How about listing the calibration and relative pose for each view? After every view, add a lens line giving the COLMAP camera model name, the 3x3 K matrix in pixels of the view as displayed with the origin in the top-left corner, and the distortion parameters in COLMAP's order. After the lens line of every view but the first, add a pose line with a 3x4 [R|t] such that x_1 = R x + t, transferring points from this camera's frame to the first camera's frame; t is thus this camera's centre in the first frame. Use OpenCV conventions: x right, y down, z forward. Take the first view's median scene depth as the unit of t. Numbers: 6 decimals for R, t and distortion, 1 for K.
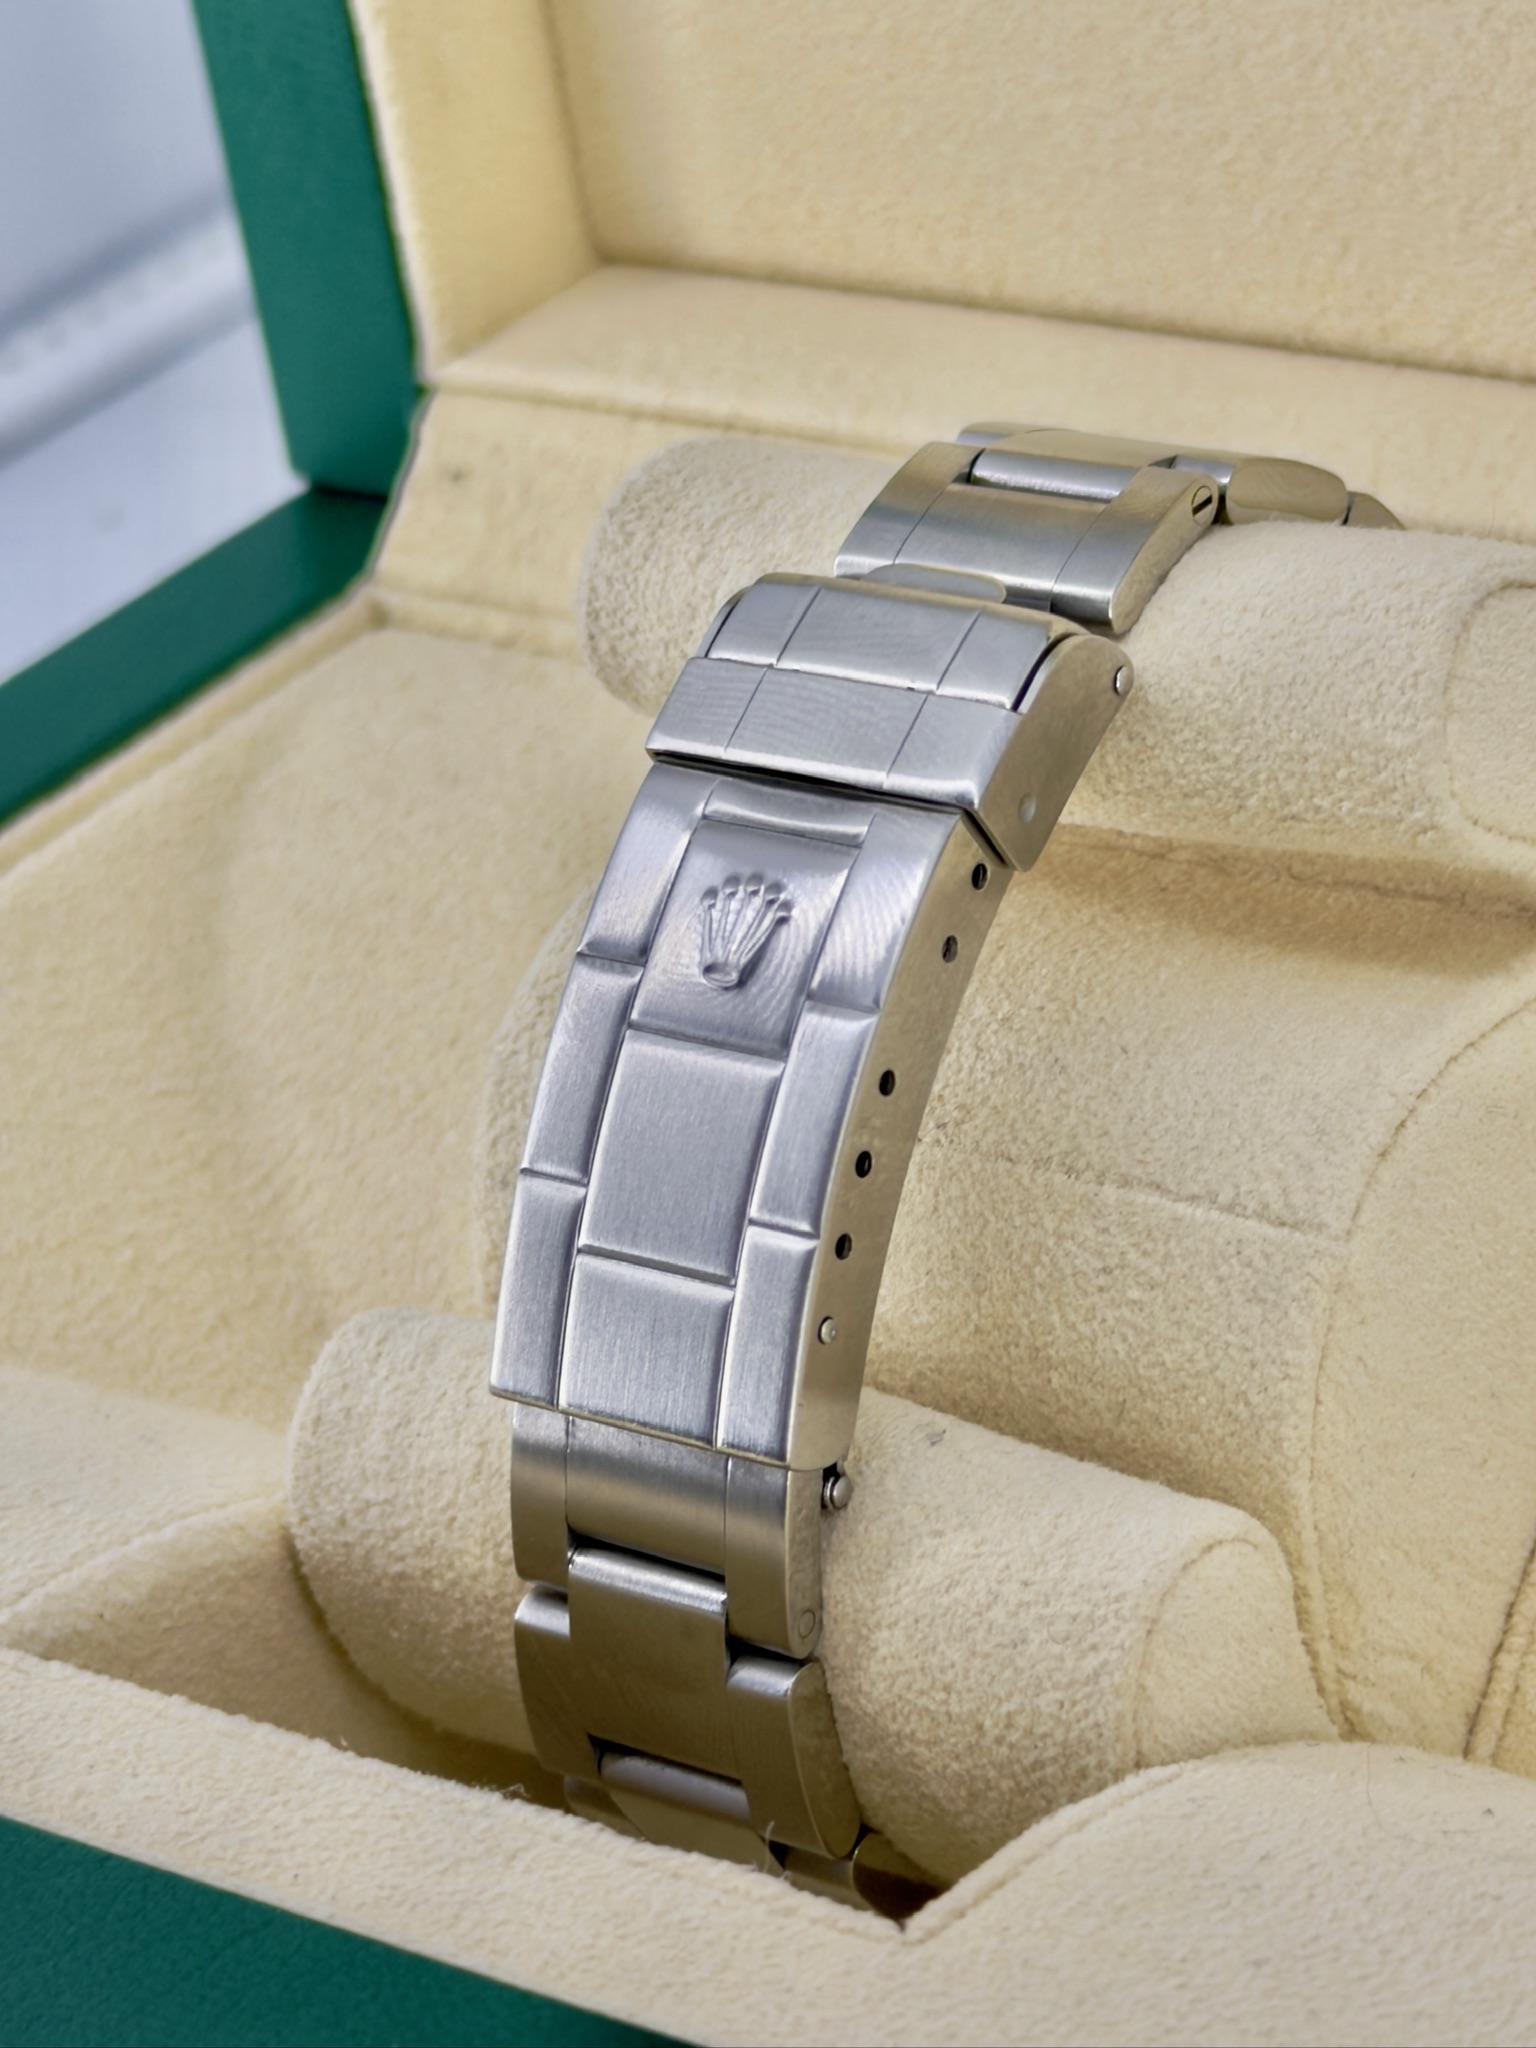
lens RADIAL K [[6333.6, 0, 760.4], [0, 6333.6, 923.6], [0, 0, 1]] dist [0.150458, 0.000000]
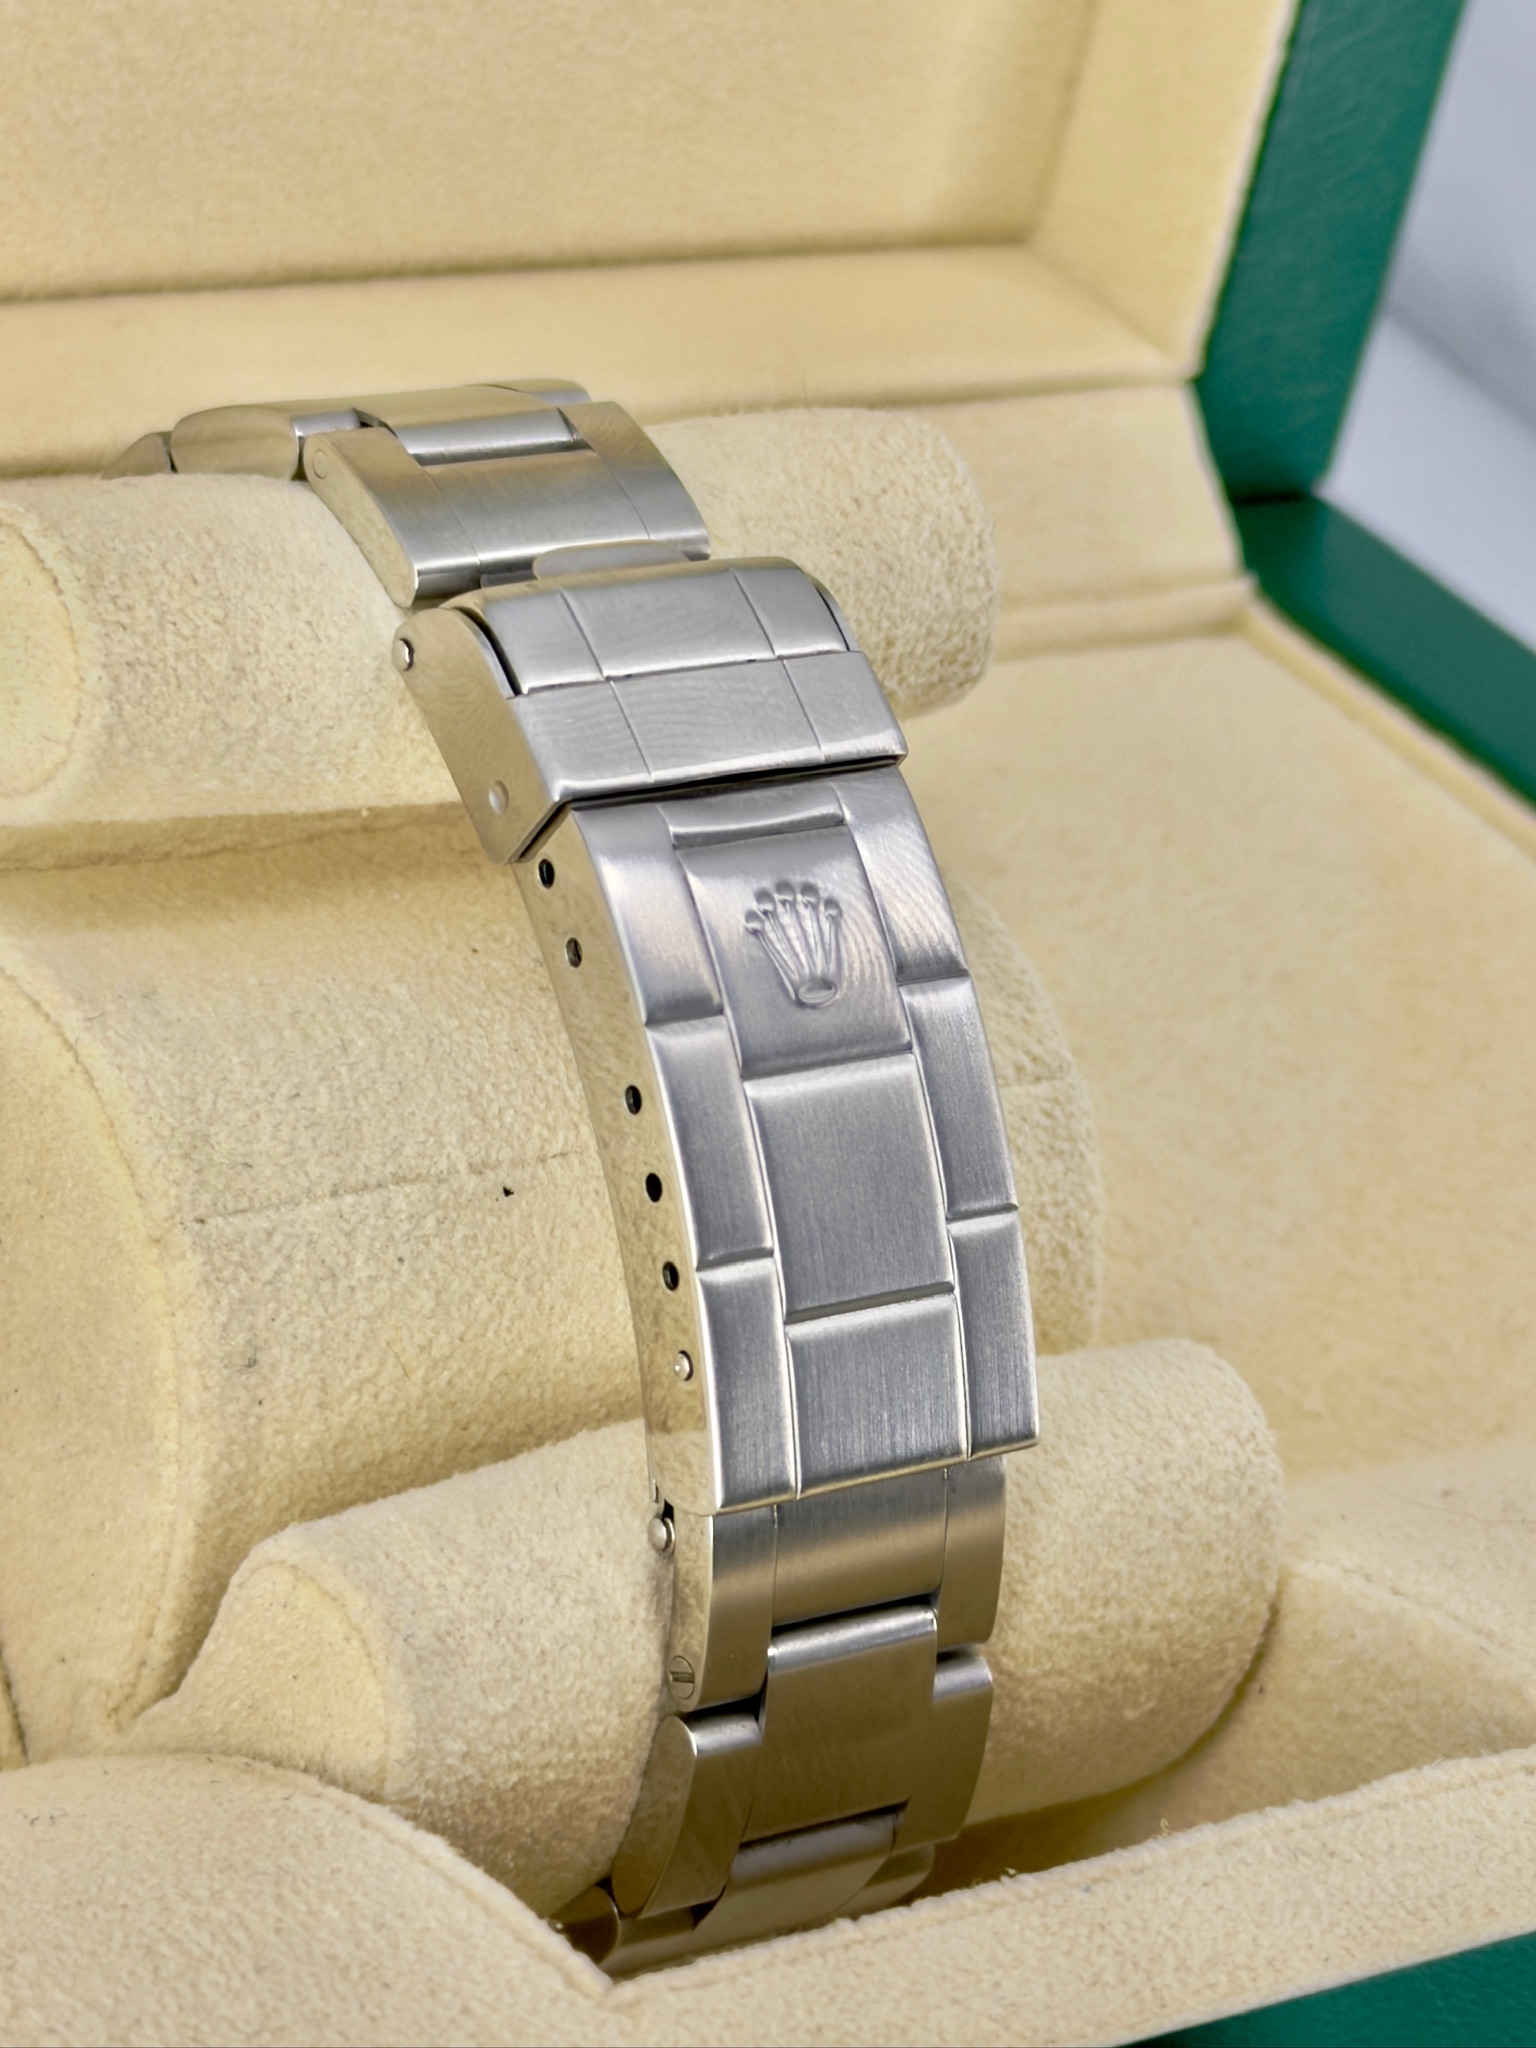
lens RADIAL K [[6333.6, 0, 770.0], [0, 6333.6, 1029.5], [0, 0, 1]] dist [0.150458, 0.000000]
pose [[0.298991, -0.266157, 0.916387, -0.866575], [0.203280, 0.956038, 0.211349, -0.185628], [-0.932353, 0.123092, 0.339951, 0.684752]]
